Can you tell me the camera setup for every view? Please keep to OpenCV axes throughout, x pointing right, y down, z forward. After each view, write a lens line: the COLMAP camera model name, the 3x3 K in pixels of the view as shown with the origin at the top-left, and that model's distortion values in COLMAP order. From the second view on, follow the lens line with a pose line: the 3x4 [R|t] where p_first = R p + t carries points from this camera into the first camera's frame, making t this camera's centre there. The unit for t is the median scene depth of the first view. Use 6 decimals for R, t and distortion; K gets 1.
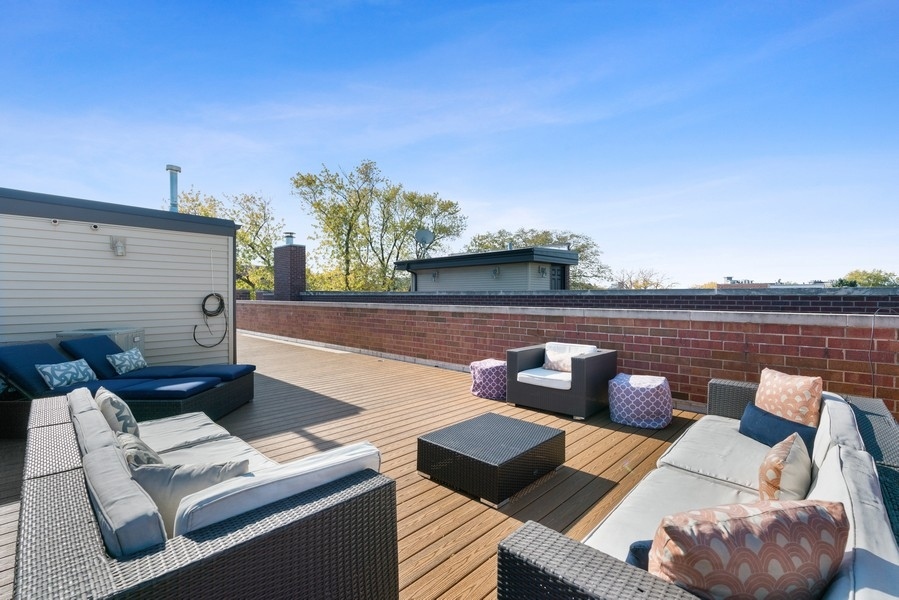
lens RADIAL K [[393.7, 0, 448.8], [0, 393.7, 299.6], [0, 0, 1]] dist [-0.000507, 0.000595]
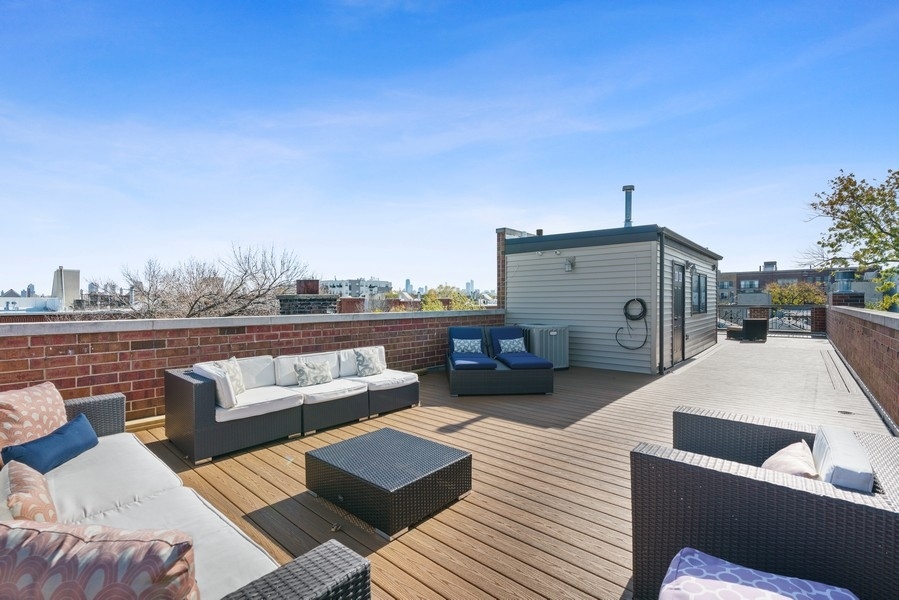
lens RADIAL K [[393.7, 0, 447.0], [0, 393.7, 299.1], [0, 0, 1]] dist [-0.000507, 0.000595]
pose [[0.069013, -0.008515, -0.997579, 0.642066], [-0.006190, 0.999941, -0.008964, -0.002859], [0.997597, 0.006794, 0.068957, 0.667523]]
